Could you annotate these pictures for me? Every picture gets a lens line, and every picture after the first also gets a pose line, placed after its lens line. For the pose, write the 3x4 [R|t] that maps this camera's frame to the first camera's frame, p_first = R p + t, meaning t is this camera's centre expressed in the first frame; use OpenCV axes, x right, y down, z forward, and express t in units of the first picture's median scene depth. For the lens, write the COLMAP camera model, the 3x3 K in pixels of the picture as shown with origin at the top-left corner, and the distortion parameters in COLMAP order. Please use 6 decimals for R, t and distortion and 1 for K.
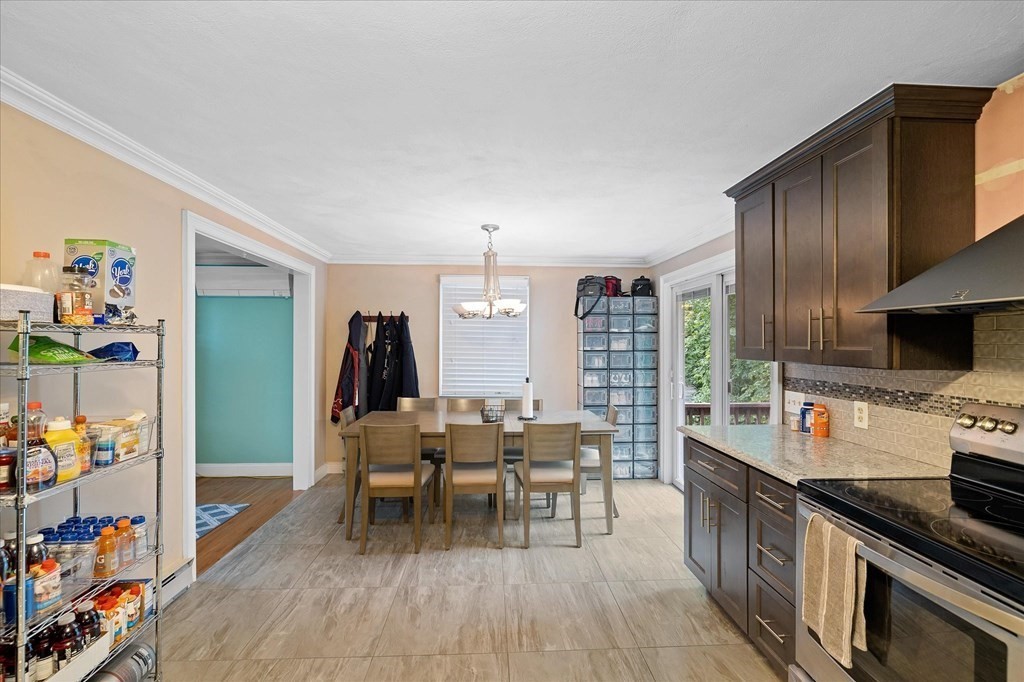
lens RADIAL K [[481.5, 0, 511.2], [0, 481.5, 341.8], [0, 0, 1]] dist [-0.001297, 0.000749]
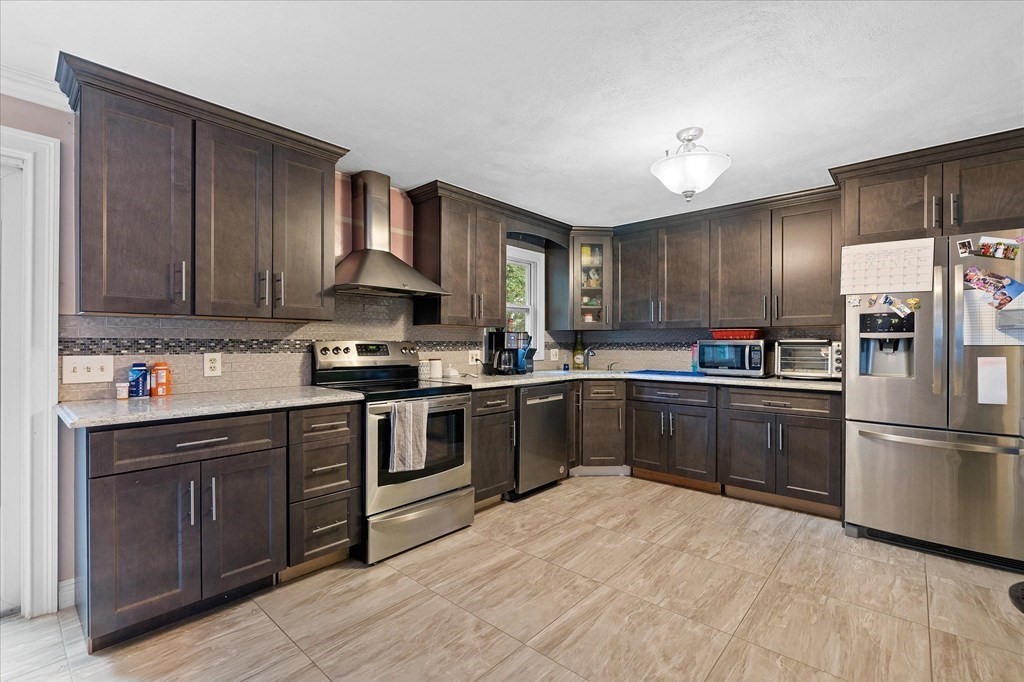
lens RADIAL K [[454.0, 0, 509.4], [0, 454.0, 345.1], [0, 0, 1]] dist [-0.003311, 0.000812]
pose [[-0.710464, -0.005601, 0.703711, -0.420527], [-0.003734, 0.999984, 0.004190, 0.079629], [-0.703724, 0.000349, -0.710474, 1.021881]]
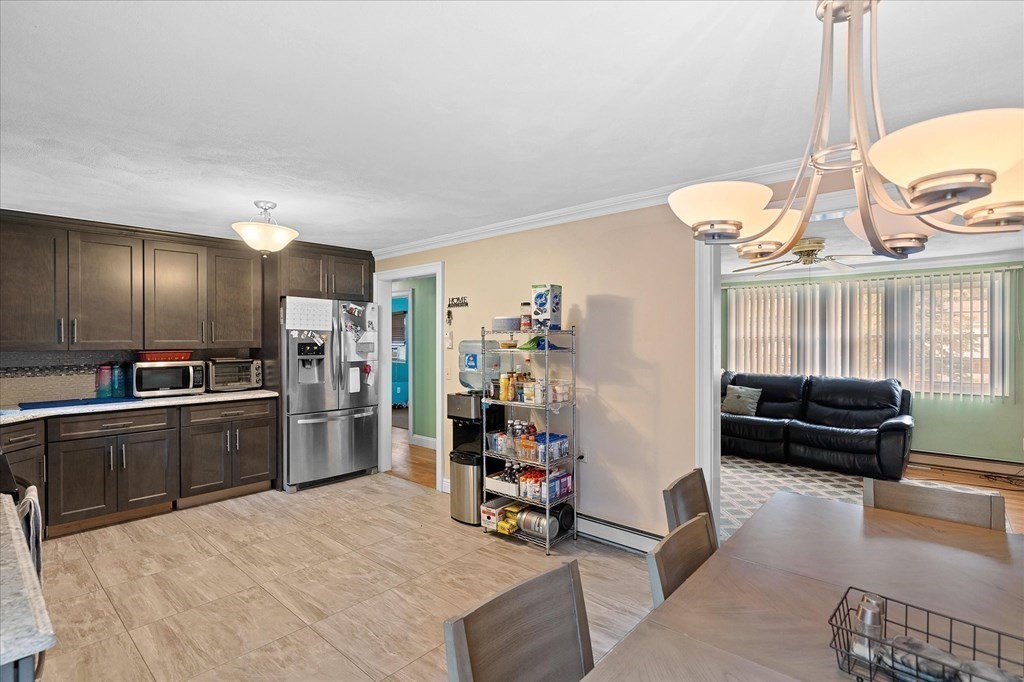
lens RADIAL K [[481.5, 0, 515.2], [0, 481.5, 343.2], [0, 0, 1]] dist [-0.001297, 0.000749]
pose [[-0.707212, 0.006657, -0.706970, 0.342629], [0.000640, 0.999961, 0.008776, 0.000278], [0.707001, 0.005754, -0.707189, 1.402192]]
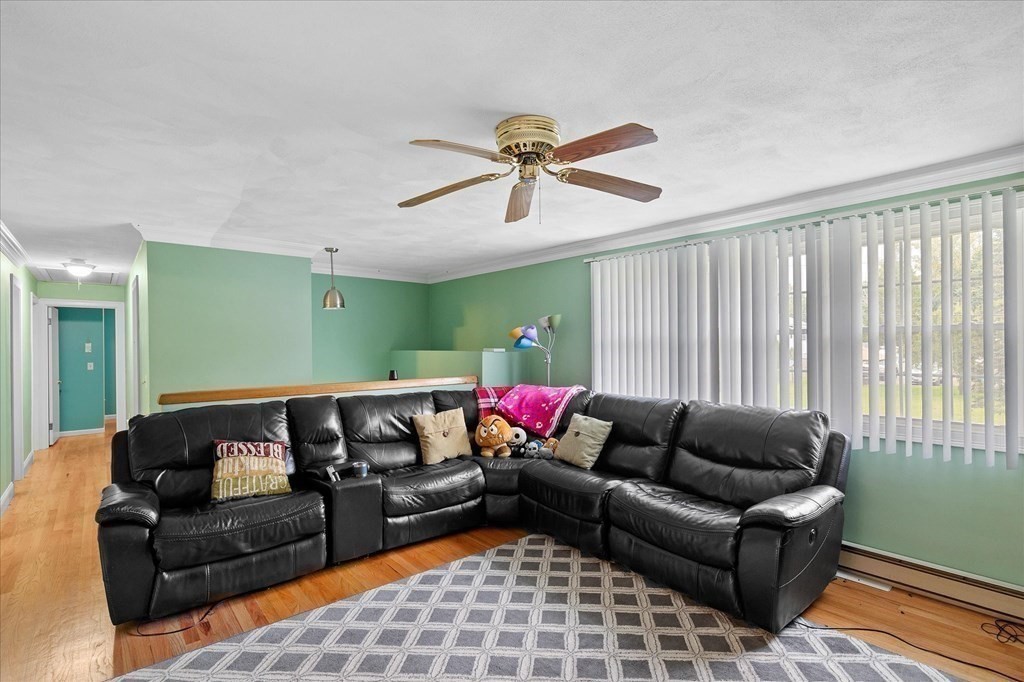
lens RADIAL K [[497.7, 0, 505.1], [0, 497.7, 341.5], [0, 0, 1]] dist [0.007281, -0.000429]
pose [[-0.800968, 0.008099, -0.598653, -0.990080], [0.013451, 0.999900, -0.004470, 0.009996], [0.598557, -0.011633, -0.800996, 1.569771]]
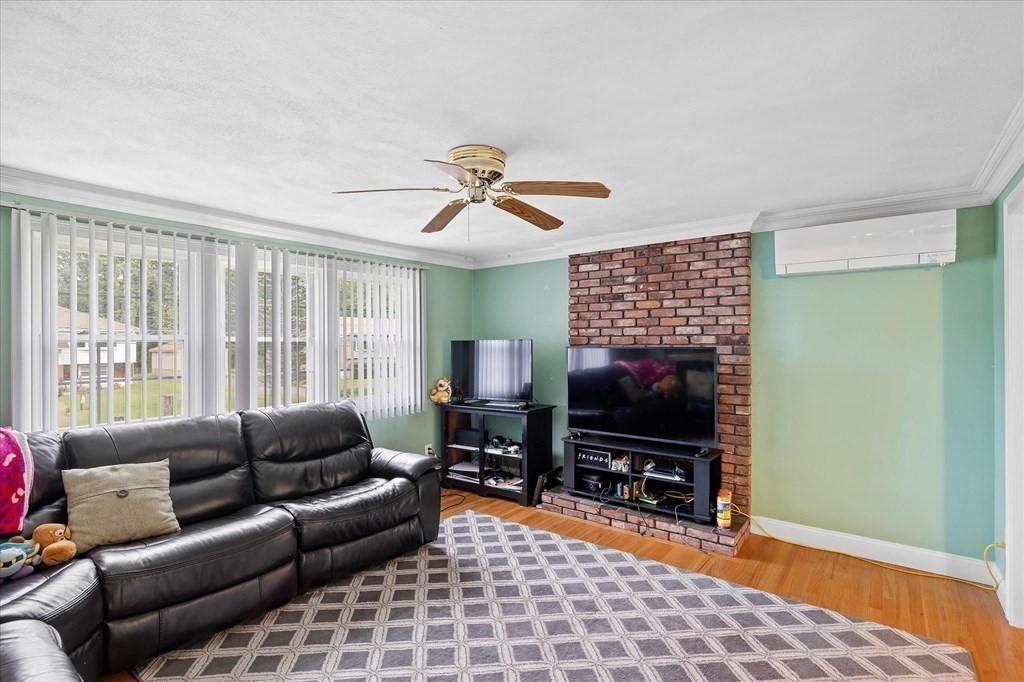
lens RADIAL K [[481.5, 0, 512.3], [0, 481.5, 341.1], [0, 0, 1]] dist [-0.001297, 0.000749]
pose [[0.760478, -0.005244, -0.649342, -0.897232], [0.003289, 0.999986, -0.004223, -0.000333], [0.649355, 0.001075, 0.760485, 0.332528]]
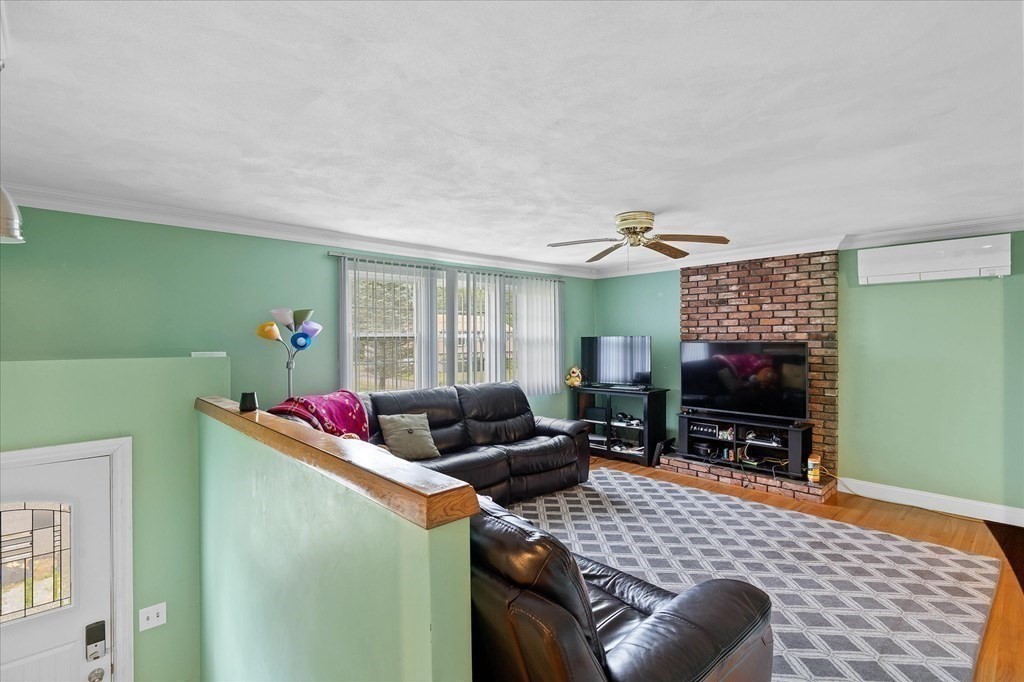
lens RADIAL K [[481.5, 0, 513.3], [0, 481.5, 339.7], [0, 0, 1]] dist [-0.001297, 0.000749]
pose [[0.645156, -0.001756, -0.764049, -0.713749], [0.003495, 0.999994, 0.000653, -0.000205], [0.764043, -0.003091, 0.645158, -0.155461]]
